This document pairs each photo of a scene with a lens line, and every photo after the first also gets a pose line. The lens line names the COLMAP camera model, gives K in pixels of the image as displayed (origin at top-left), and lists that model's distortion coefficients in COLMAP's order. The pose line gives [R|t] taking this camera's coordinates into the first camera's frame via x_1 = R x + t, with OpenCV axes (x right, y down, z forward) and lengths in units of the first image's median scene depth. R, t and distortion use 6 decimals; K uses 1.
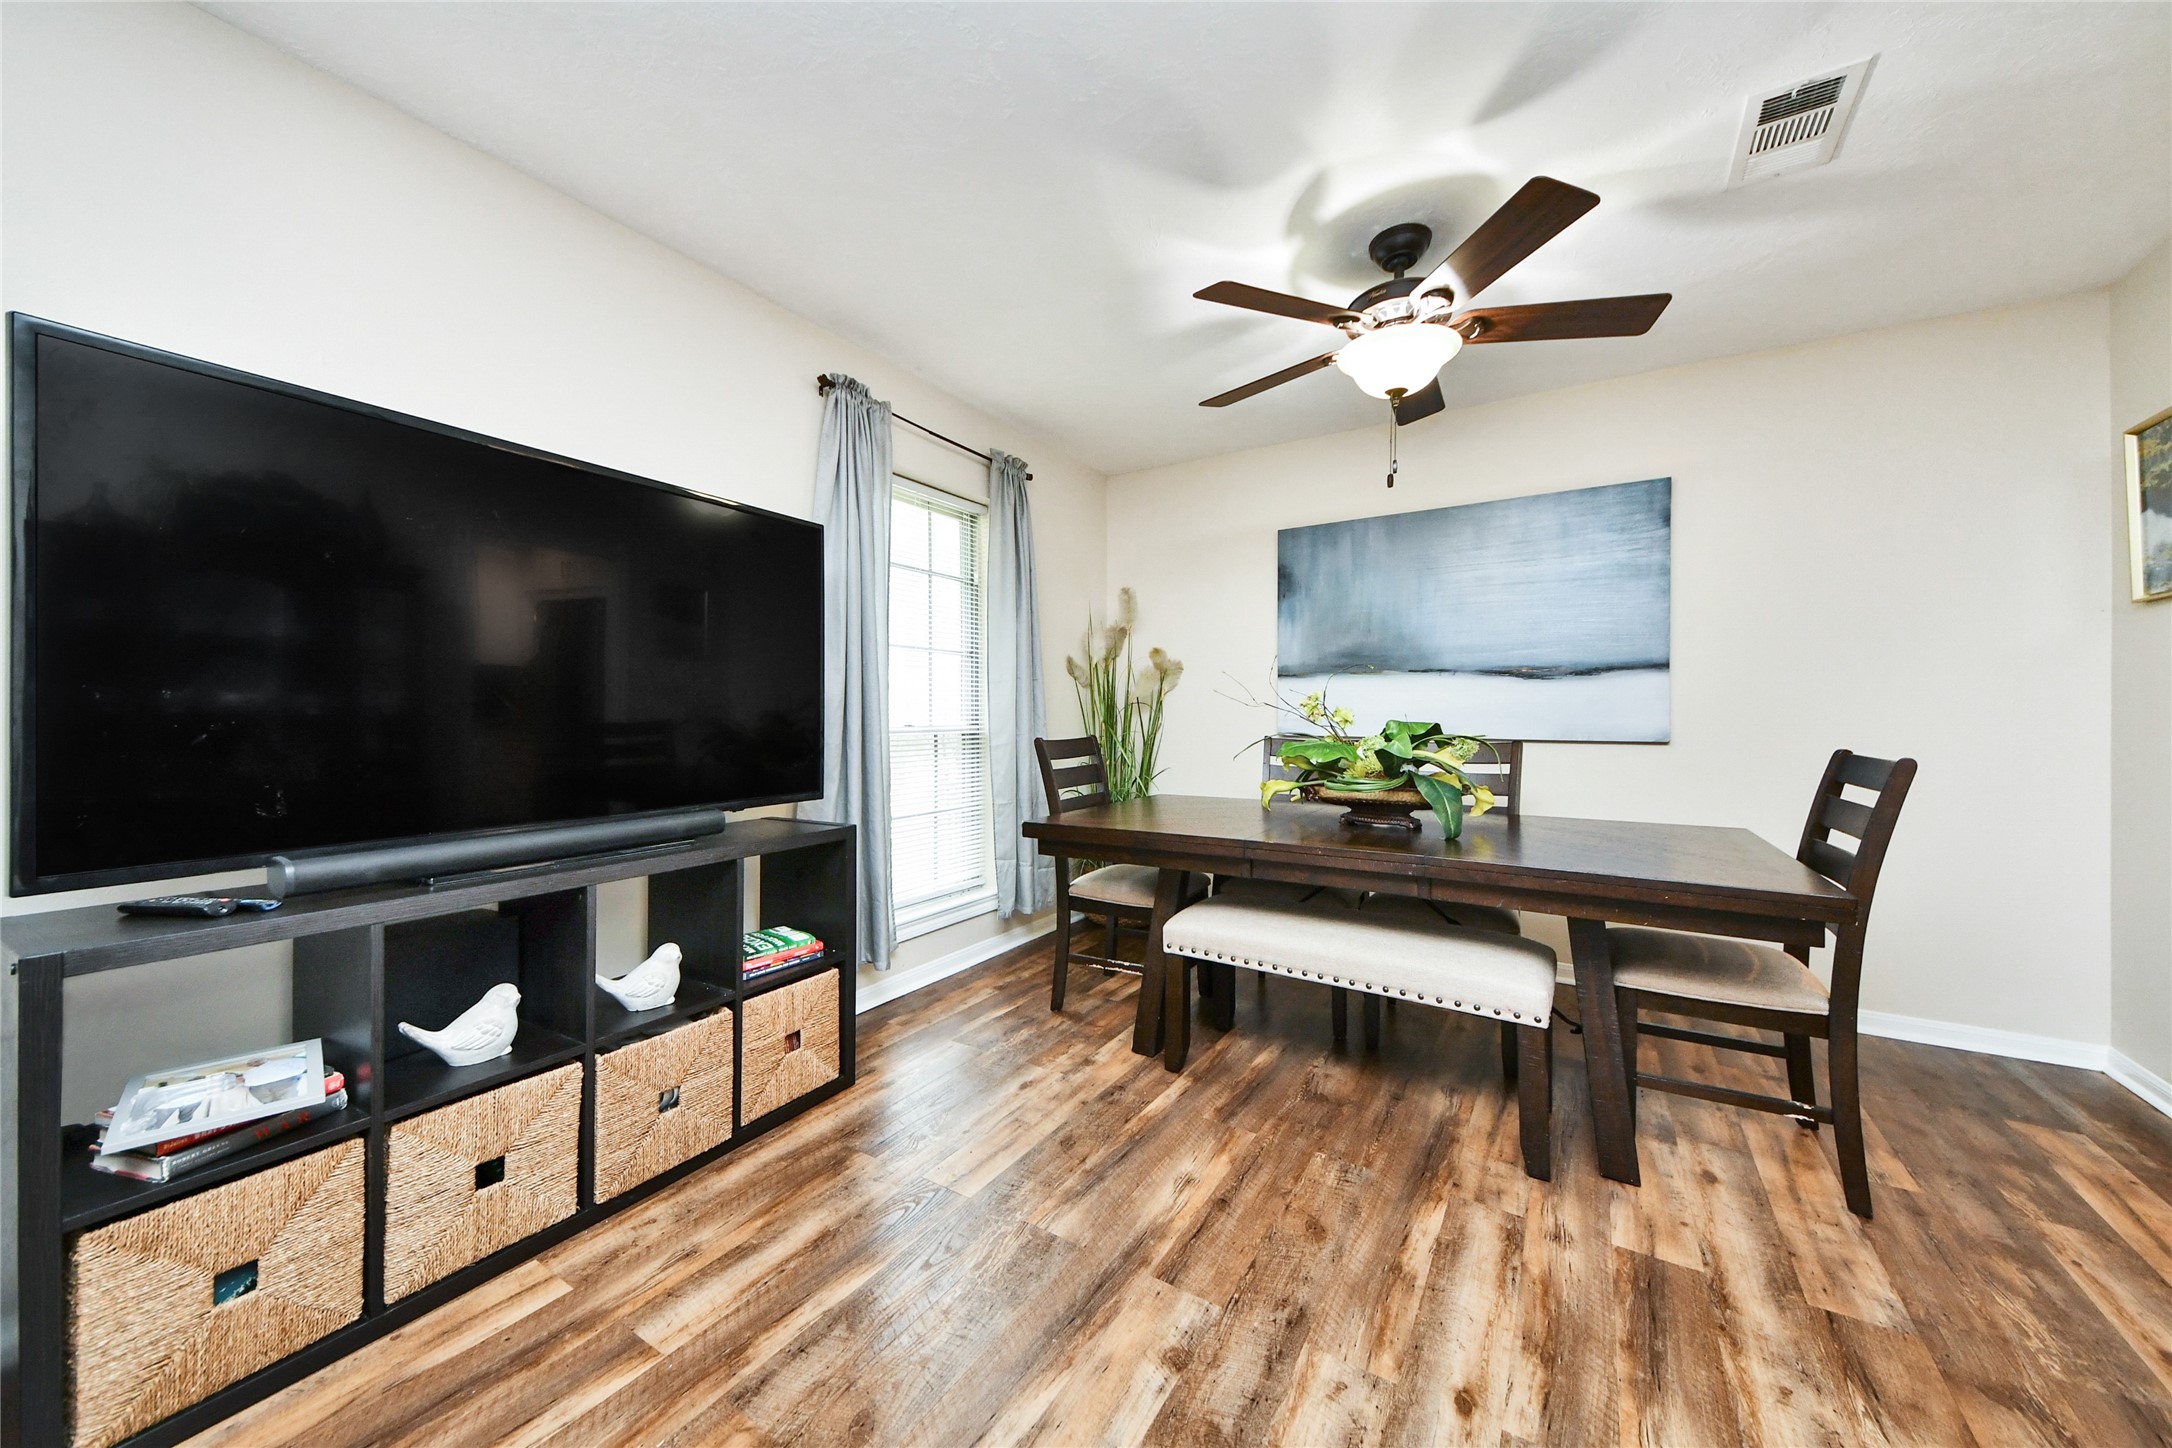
lens RADIAL K [[826.5, 0, 1052.0], [0, 826.5, 699.0], [0, 0, 1]] dist [0.022973, -0.000167]
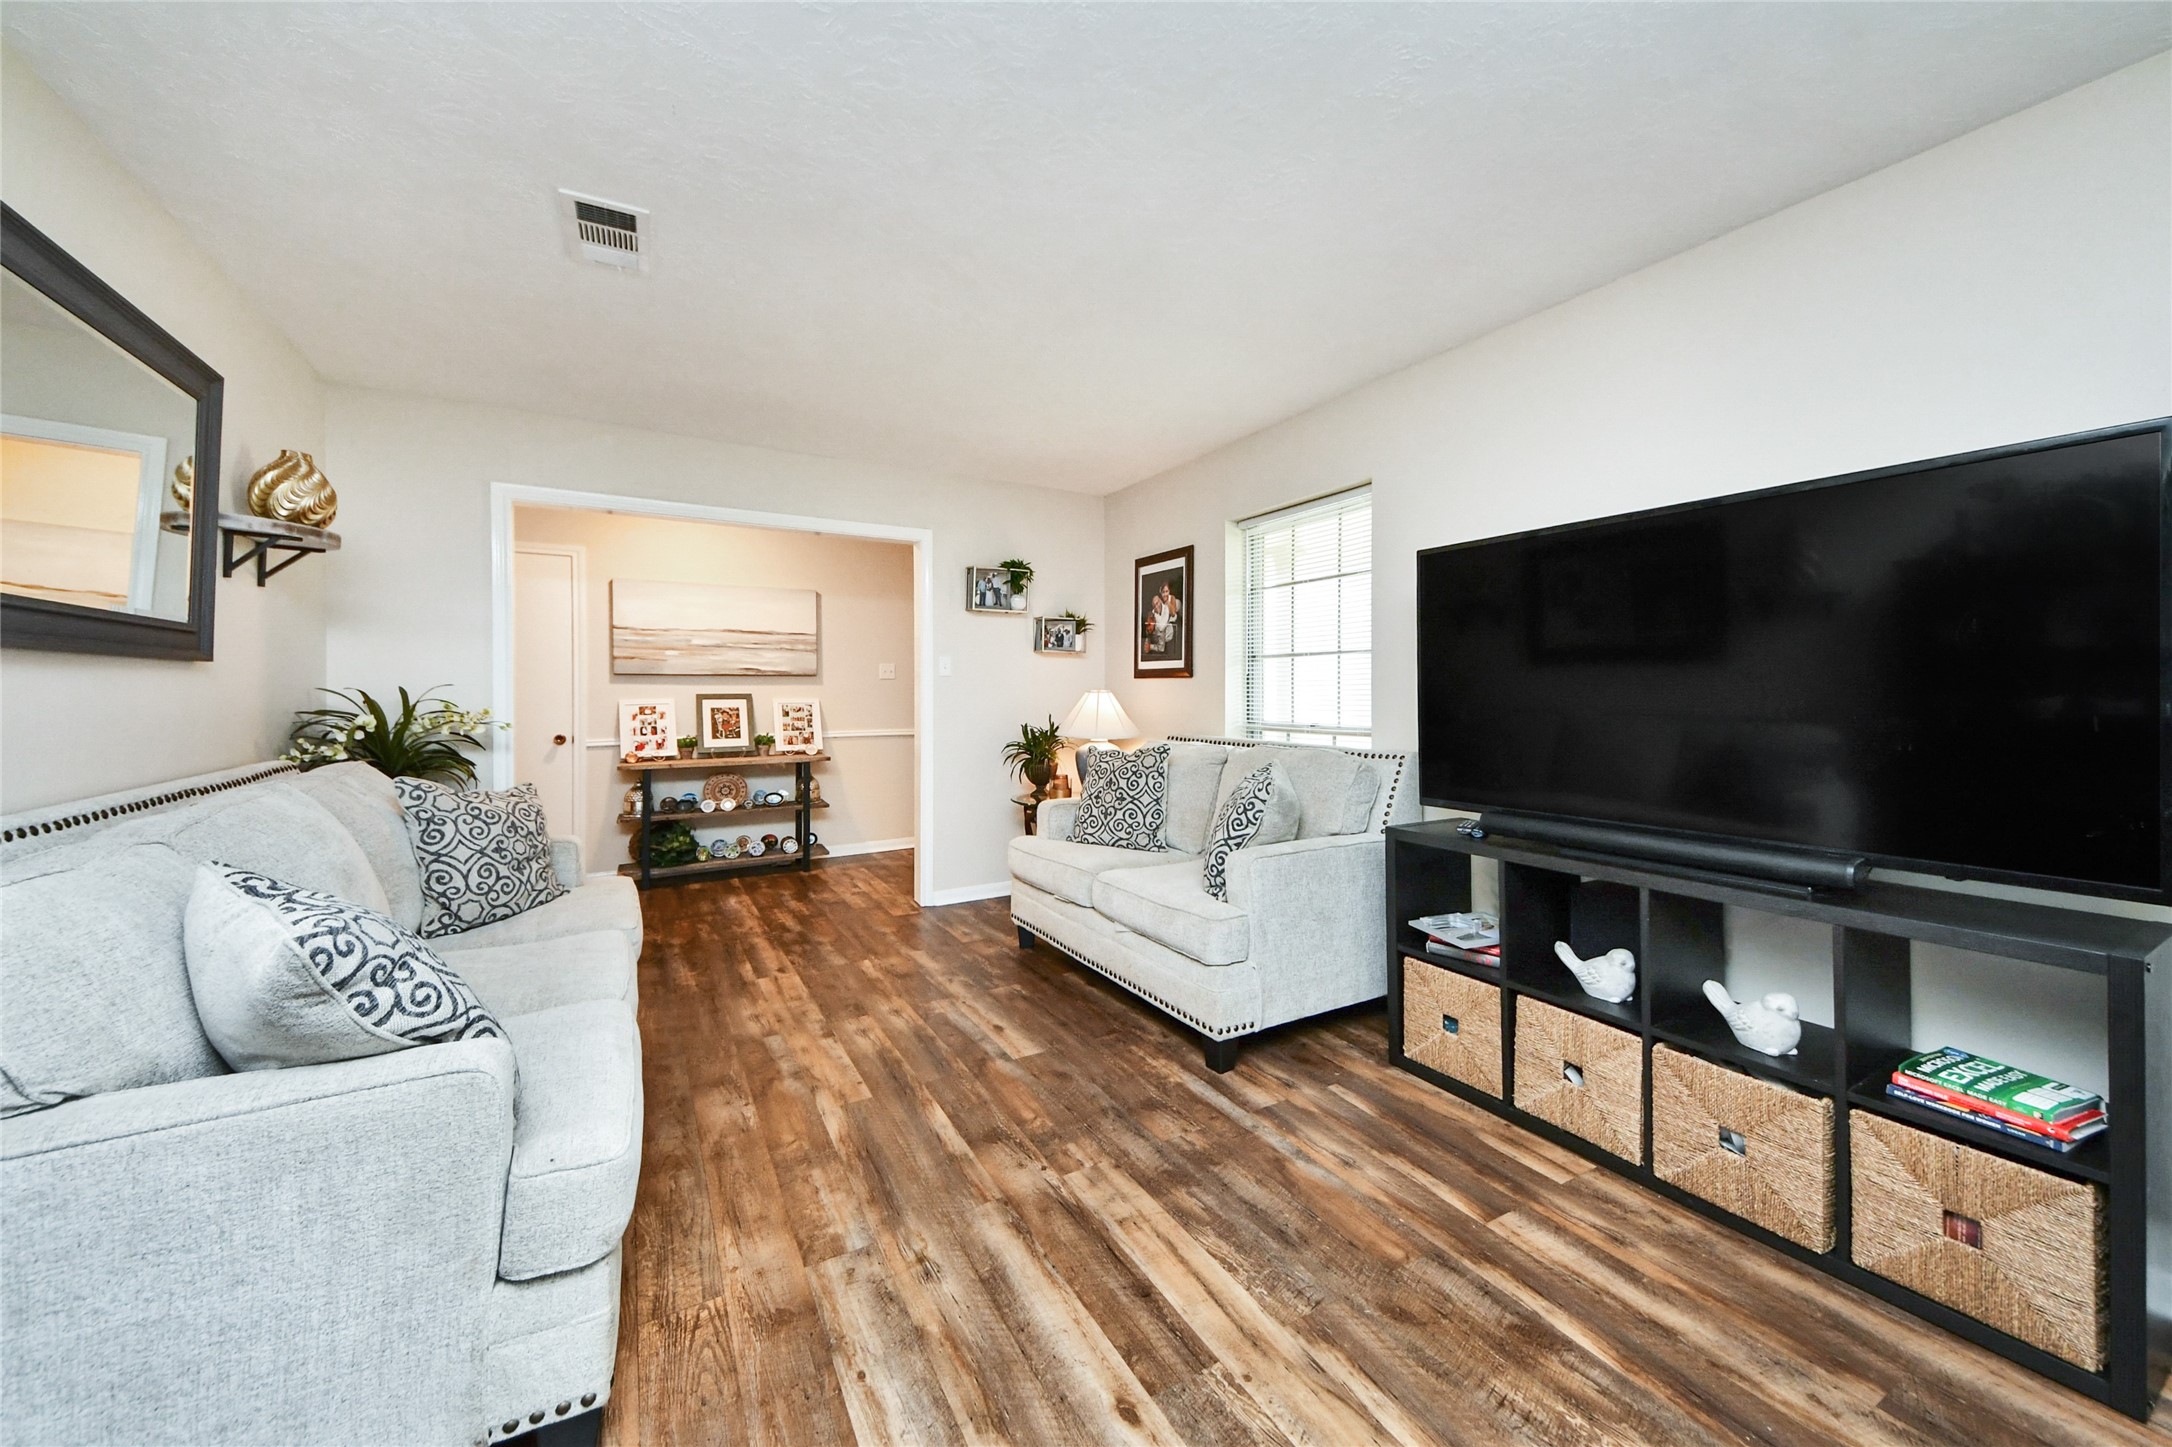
lens RADIAL K [[795.0, 0, 1079.6], [0, 795.0, 687.2], [0, 0, 1]] dist [0.038838, -0.000304]
pose [[-0.465682, -0.009517, -0.884901, 0.558318], [0.022826, 0.999480, -0.022762, -0.028154], [0.884658, -0.030799, -0.465223, 0.603351]]
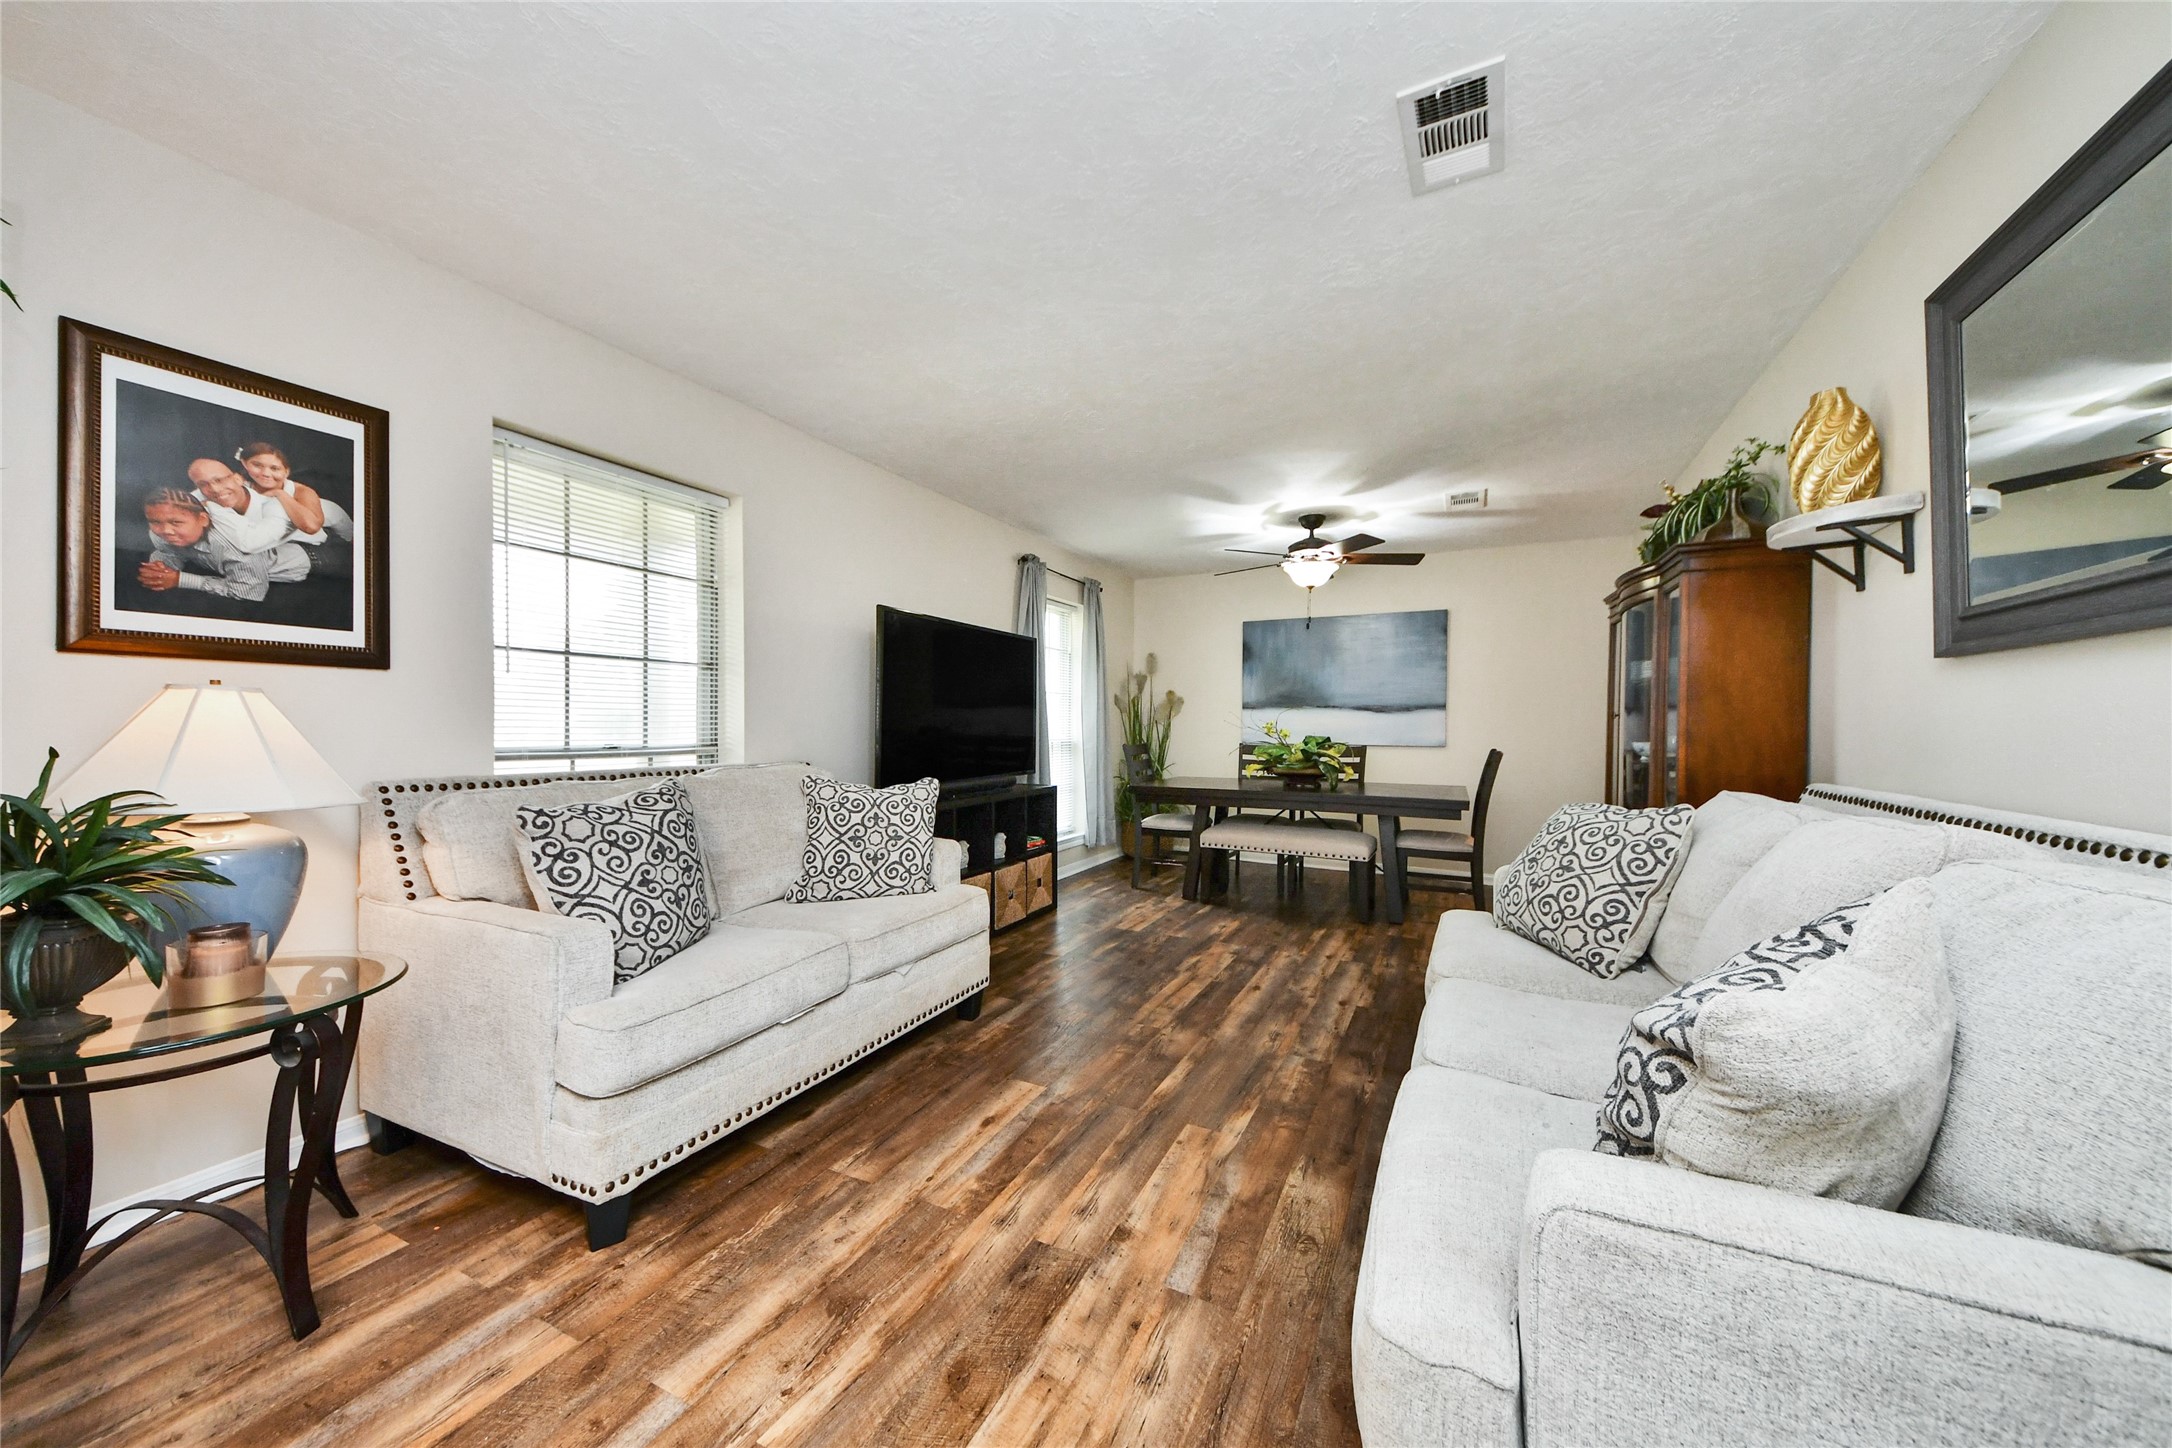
lens RADIAL K [[765.0, 0, 1079.2], [0, 765.0, 724.7], [0, 0, 1]] dist [0.061307, -0.019851]
pose [[0.994690, 0.001286, 0.102912, -0.385662], [-0.003382, 0.999790, 0.020197, -0.040906], [-0.102864, -0.020438, 0.994485, -0.922183]]
